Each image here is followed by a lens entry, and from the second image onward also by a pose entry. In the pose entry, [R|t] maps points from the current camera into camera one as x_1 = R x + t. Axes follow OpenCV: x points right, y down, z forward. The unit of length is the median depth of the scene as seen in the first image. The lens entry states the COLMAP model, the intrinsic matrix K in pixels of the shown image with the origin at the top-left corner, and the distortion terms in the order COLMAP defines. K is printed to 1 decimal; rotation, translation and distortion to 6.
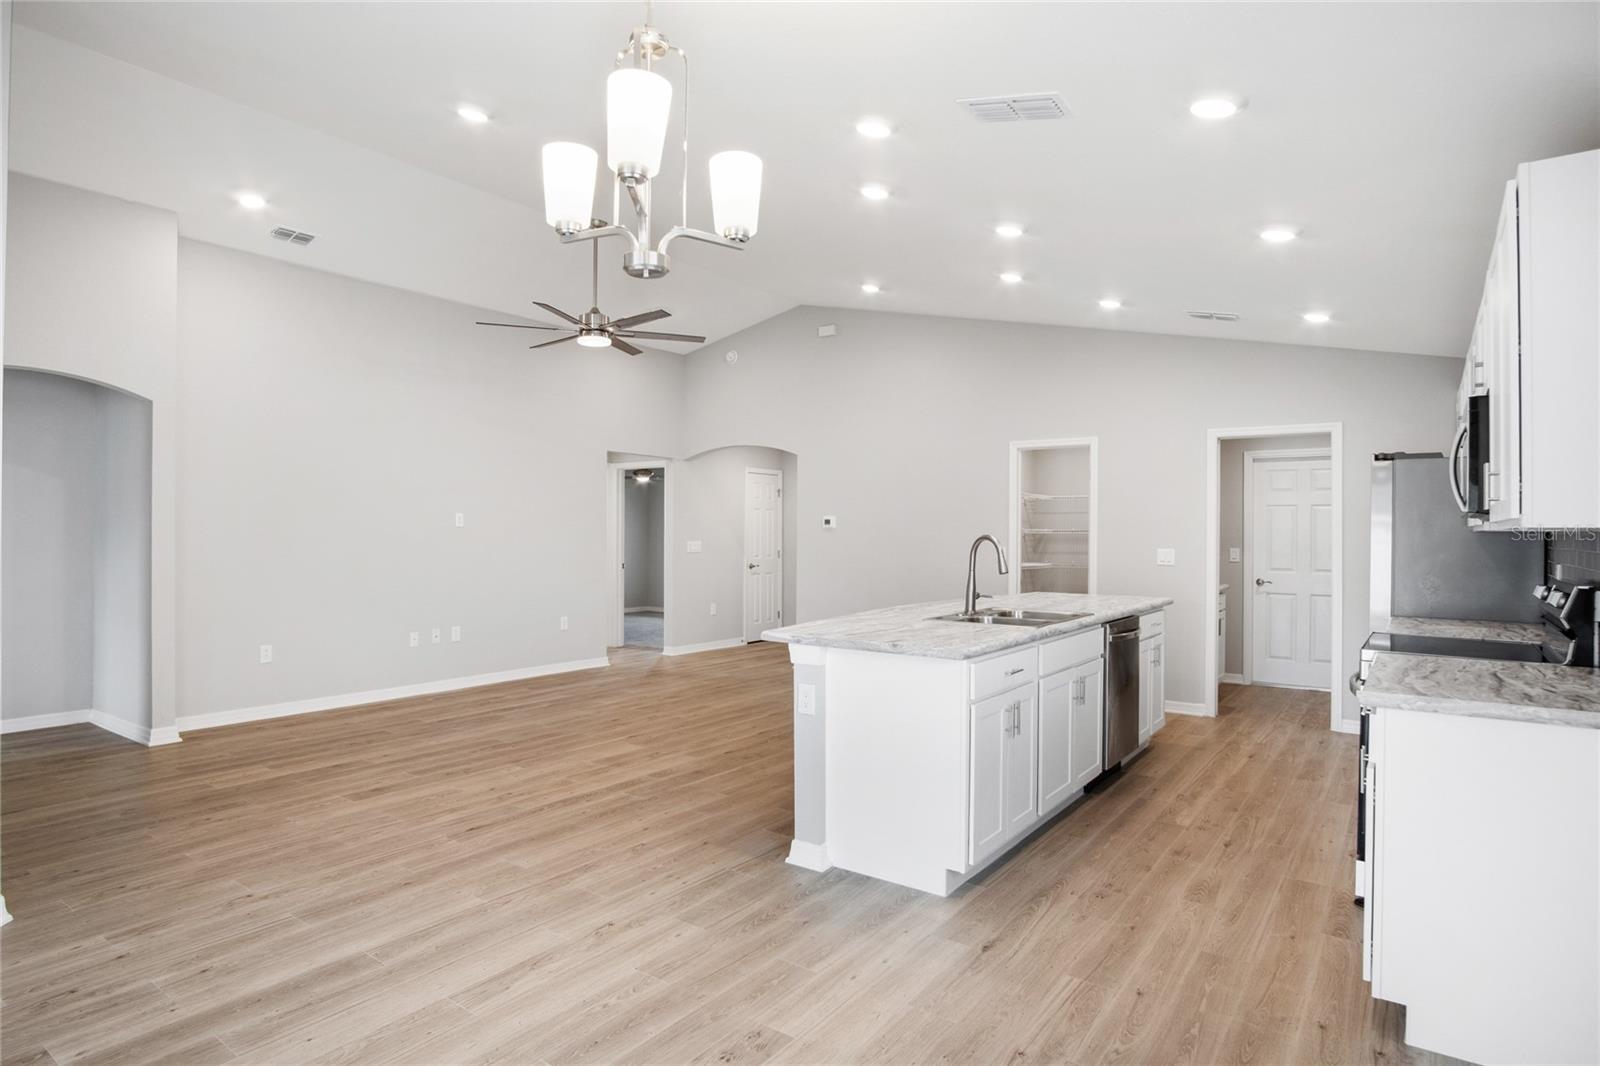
lens RADIAL K [[872.2, 0, 794.5], [0, 872.2, 523.3], [0, 0, 1]] dist [-0.022997, -0.000028]
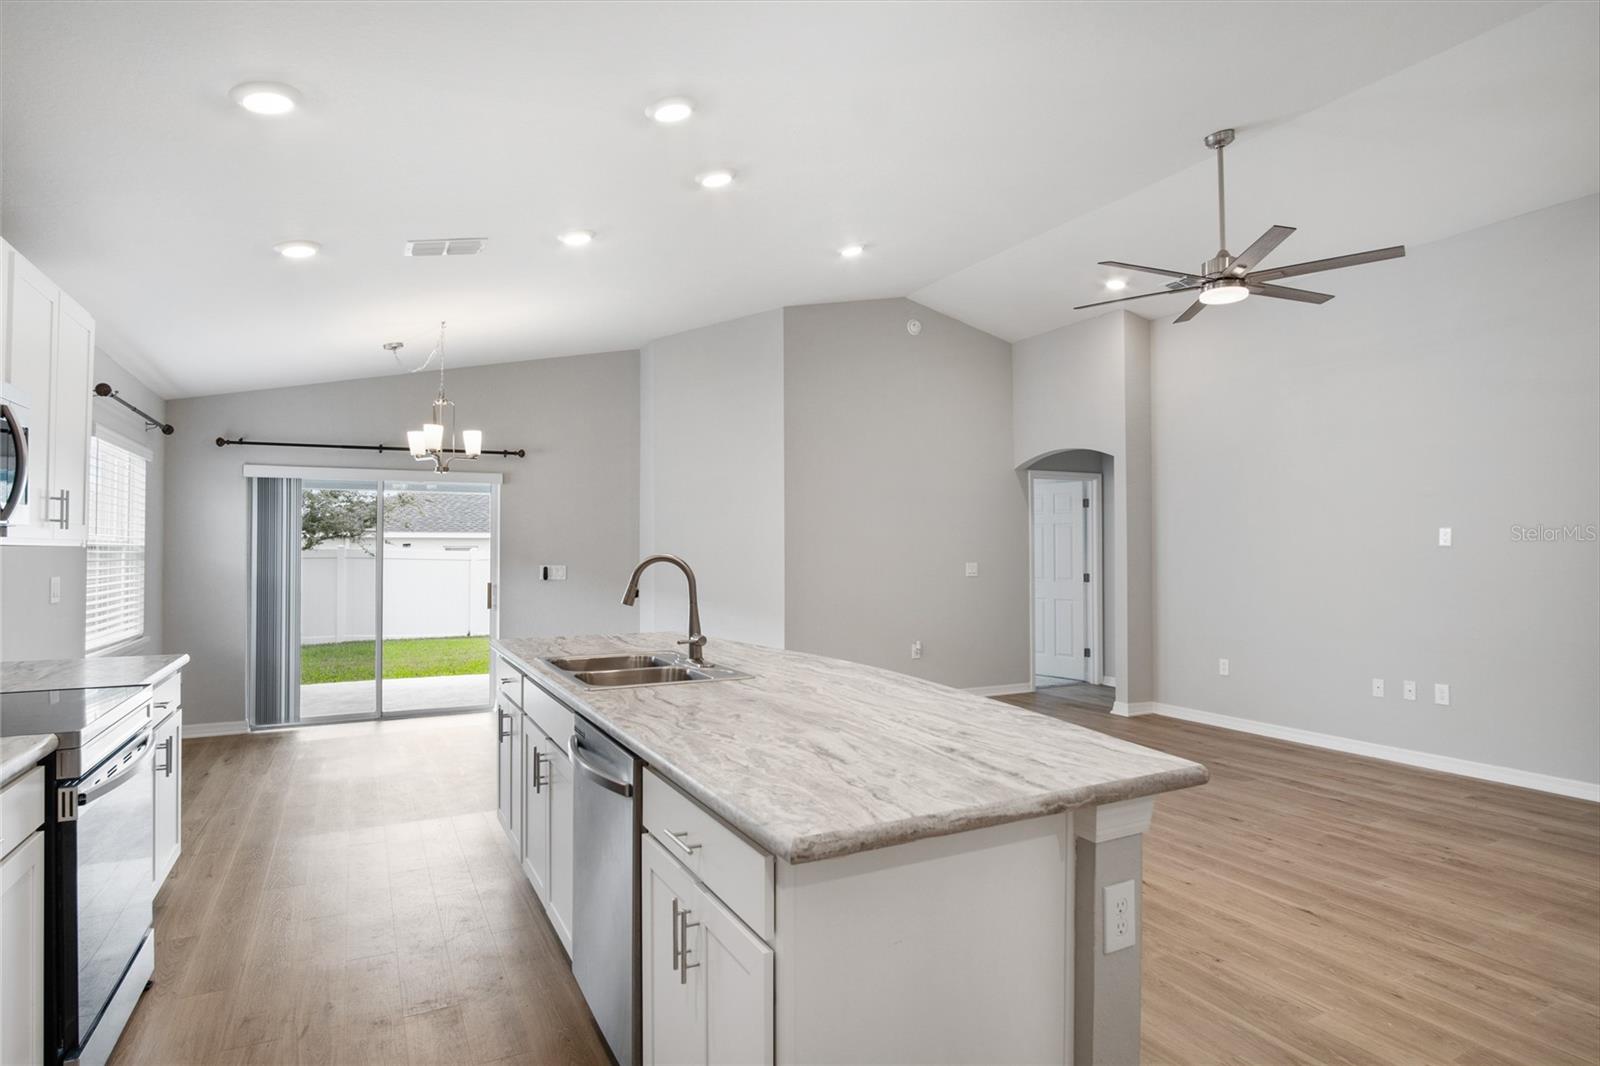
lens RADIAL K [[858.2, 0, 800.0], [0, 858.2, 533.0], [0, 0, 1]] dist [-0.032421, 0.009979]
pose [[-0.443927, -0.023429, -0.895757, 0.684665], [0.007046, 0.999536, -0.029635, 0.013934], [0.896035, -0.019467, -0.443555, 1.187650]]
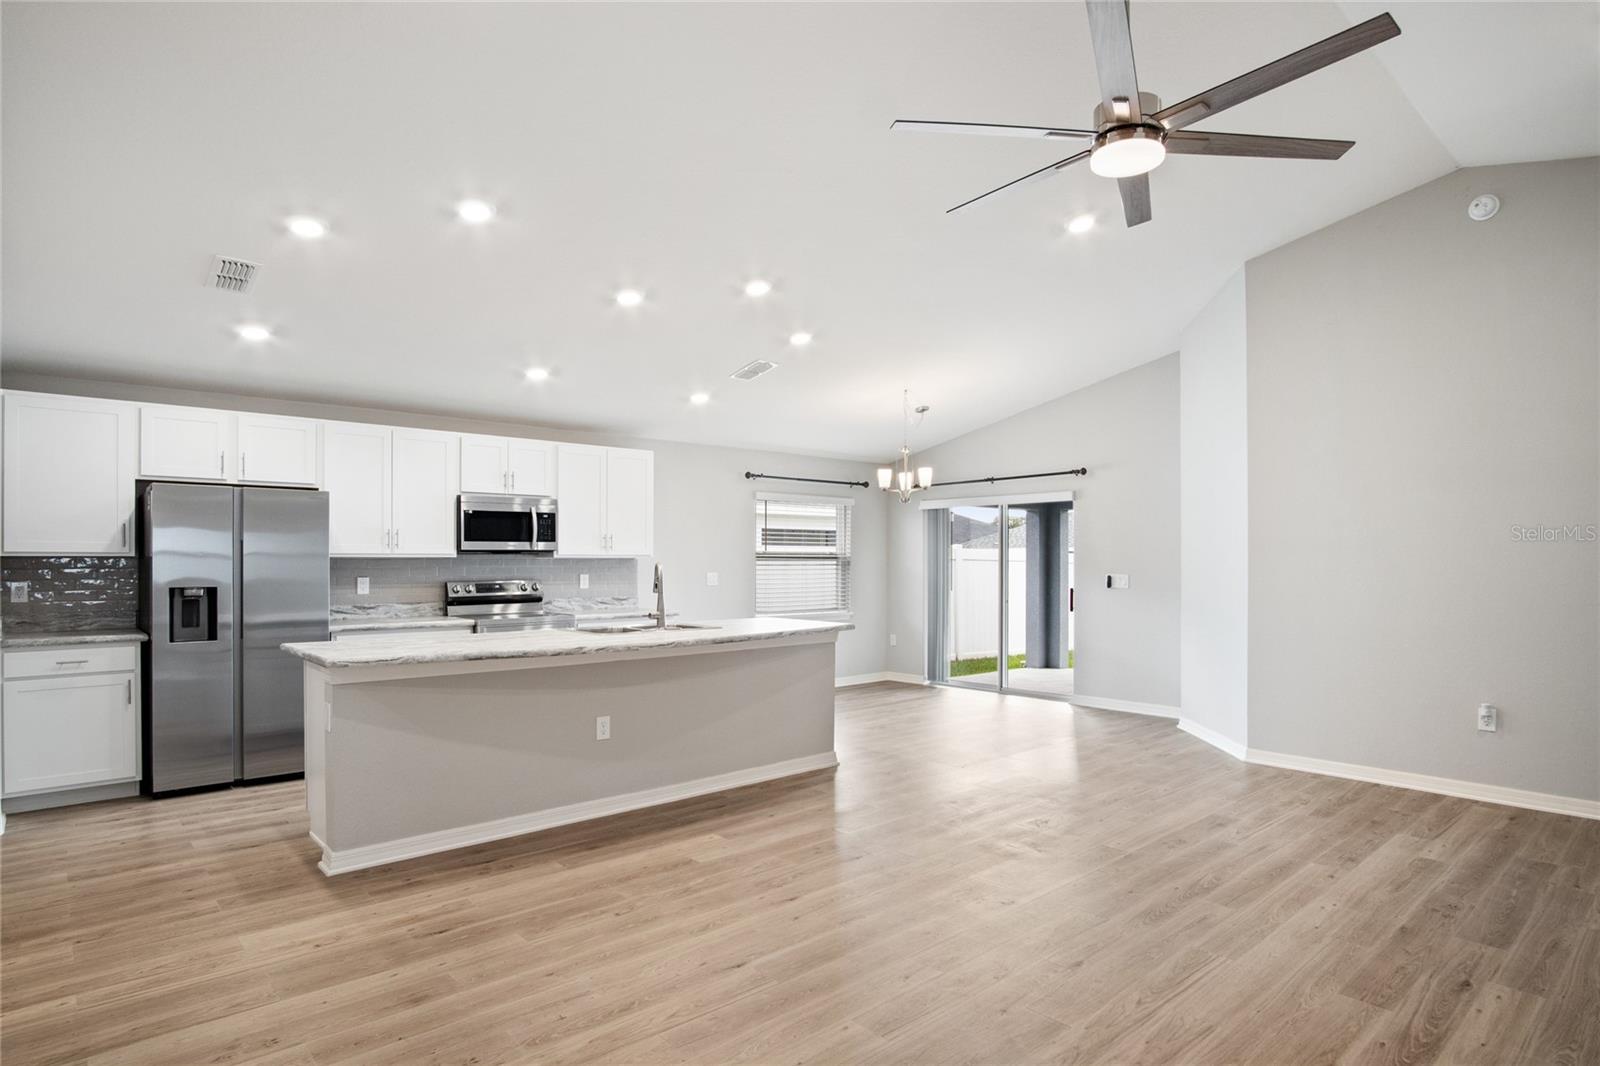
lens RADIAL K [[865.7, 0, 796.1], [0, 865.7, 555.1], [0, 0, 1]] dist [-0.032832, 0.009335]
pose [[-0.977265, -0.004731, 0.211969, -0.185367], [-0.007871, 0.999871, -0.013970, 0.014814], [-0.211875, -0.015321, -0.977177, 1.778140]]
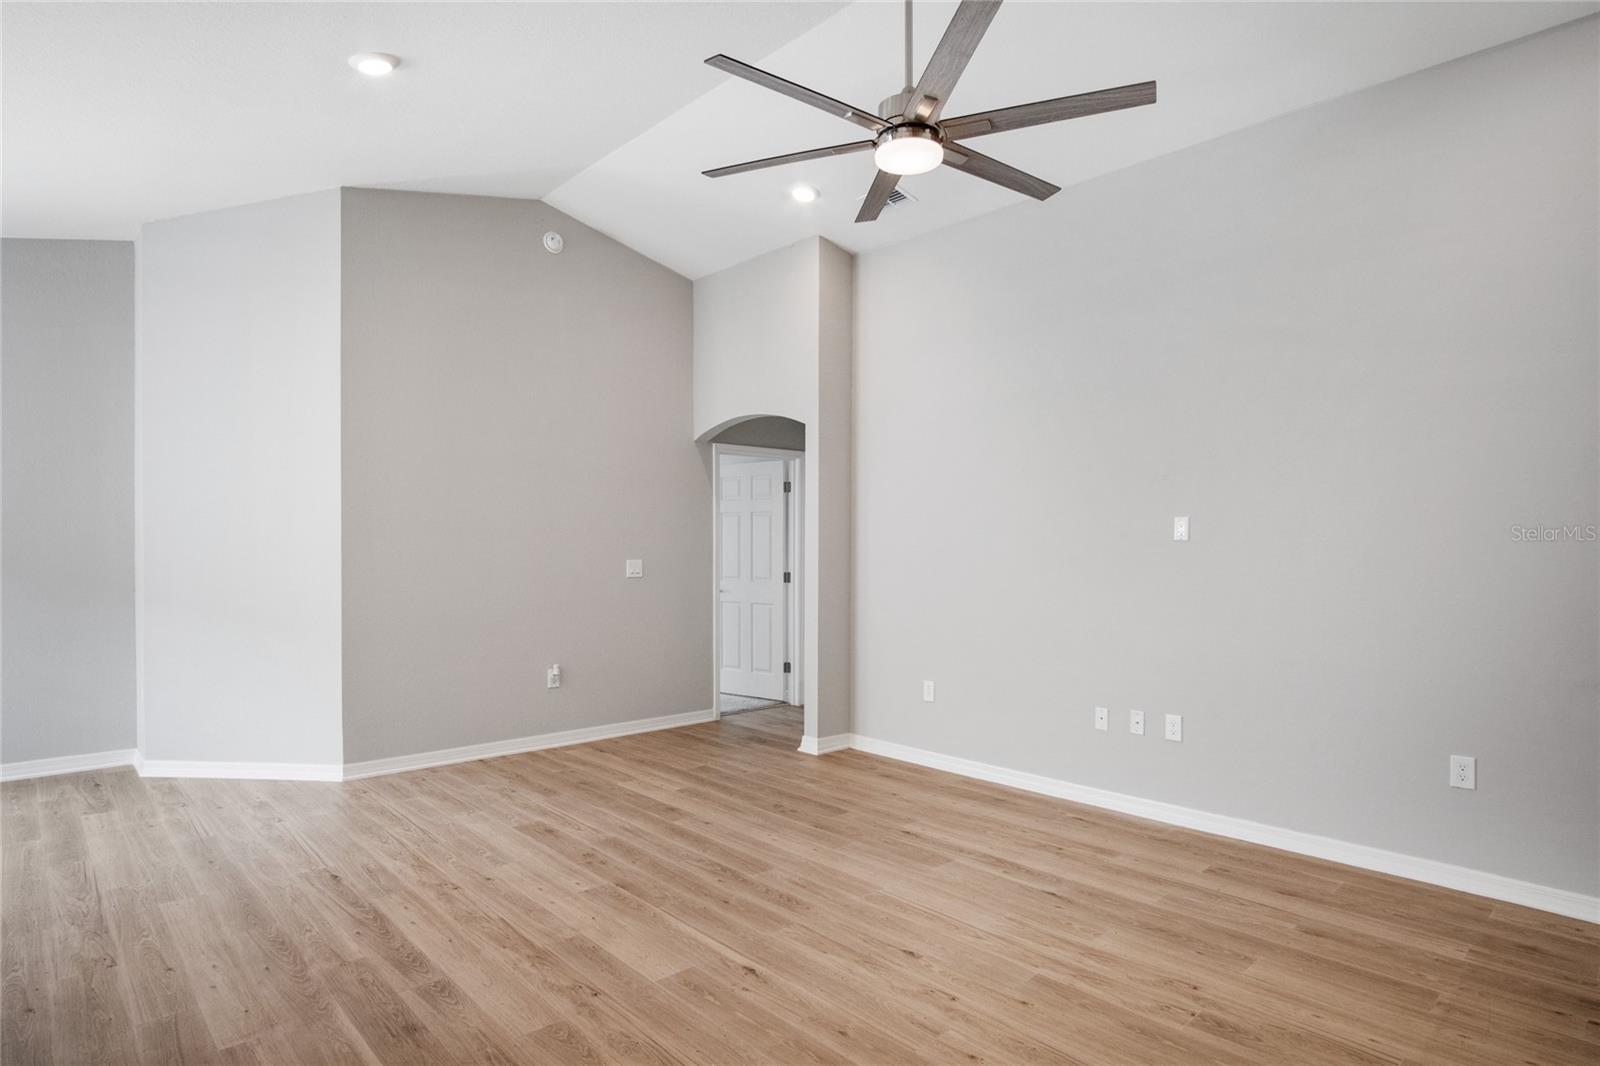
lens RADIAL K [[865.7, 0, 796.1], [0, 865.7, 555.1], [0, 0, 1]] dist [-0.032832, 0.009335]
pose [[-0.191163, 0.005232, -0.981544, 0.302949], [0.005542, 0.999976, 0.004251, 0.013853], [0.981543, -0.004627, -0.191188, 1.229590]]
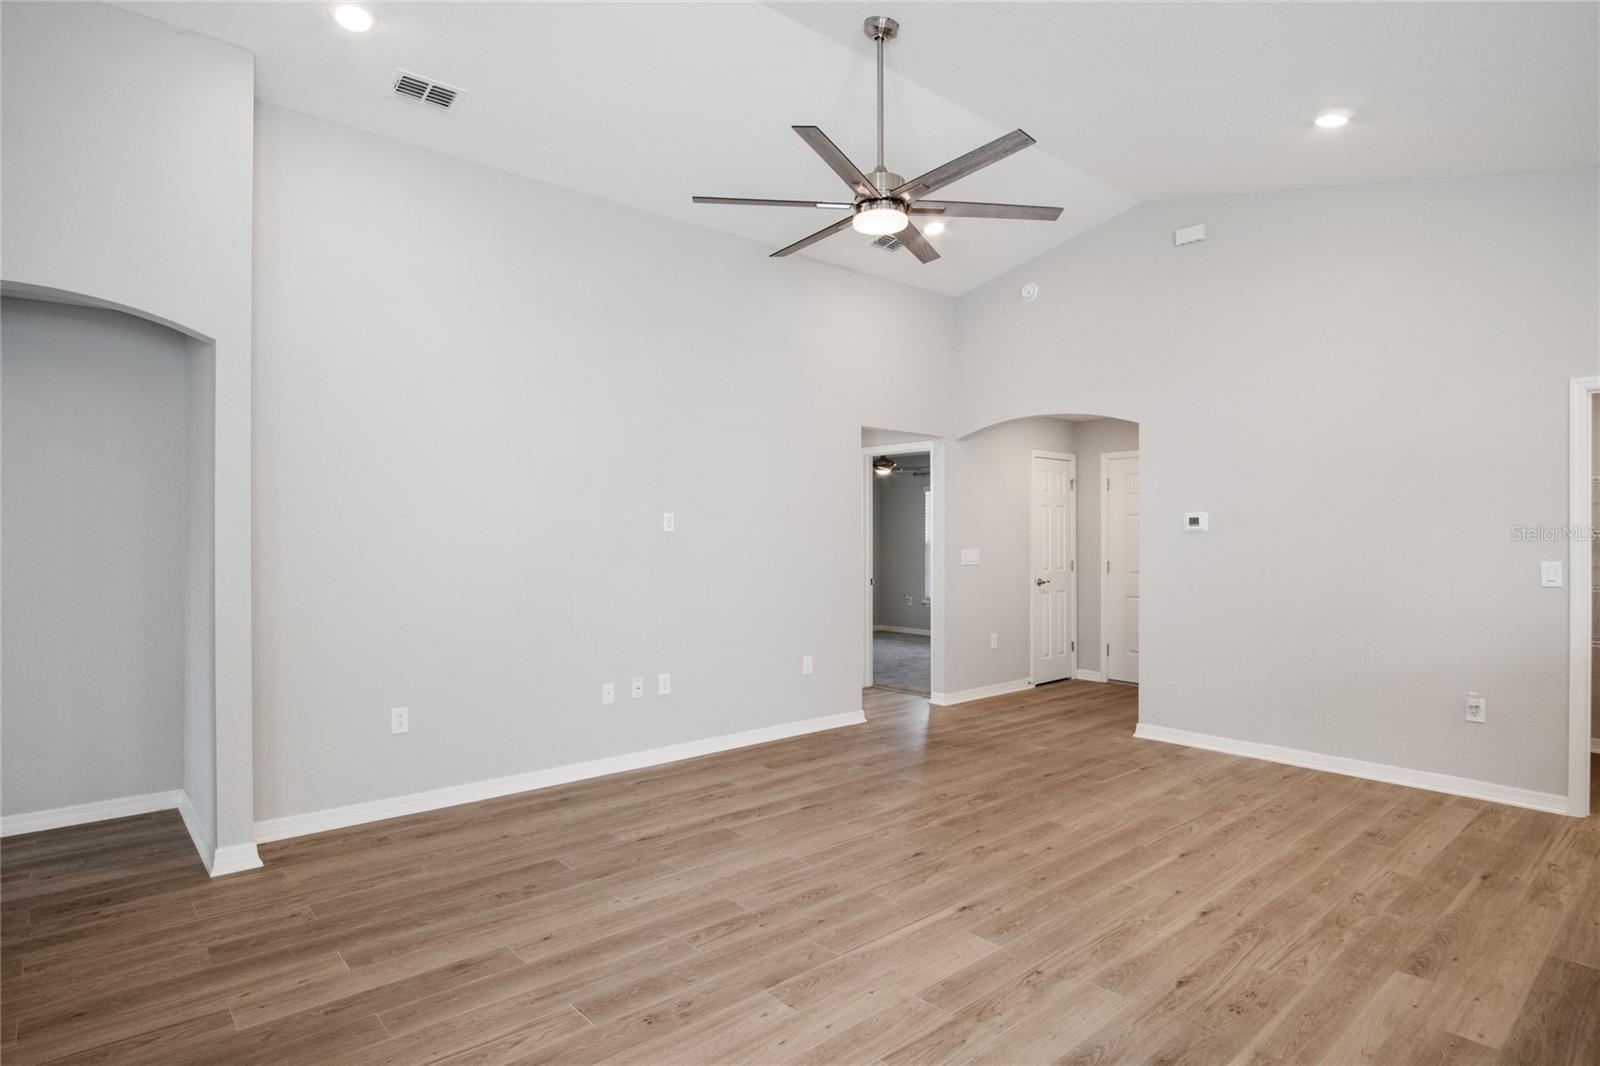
lens RADIAL K [[858.2, 0, 800.0], [0, 858.2, 533.0], [0, 0, 1]] dist [-0.032421, 0.009979]
pose [[0.976637, -0.004524, -0.214846, -0.189280], [0.006176, 0.999956, 0.007020, 0.001002], [0.214805, -0.008183, 0.976623, 0.492796]]
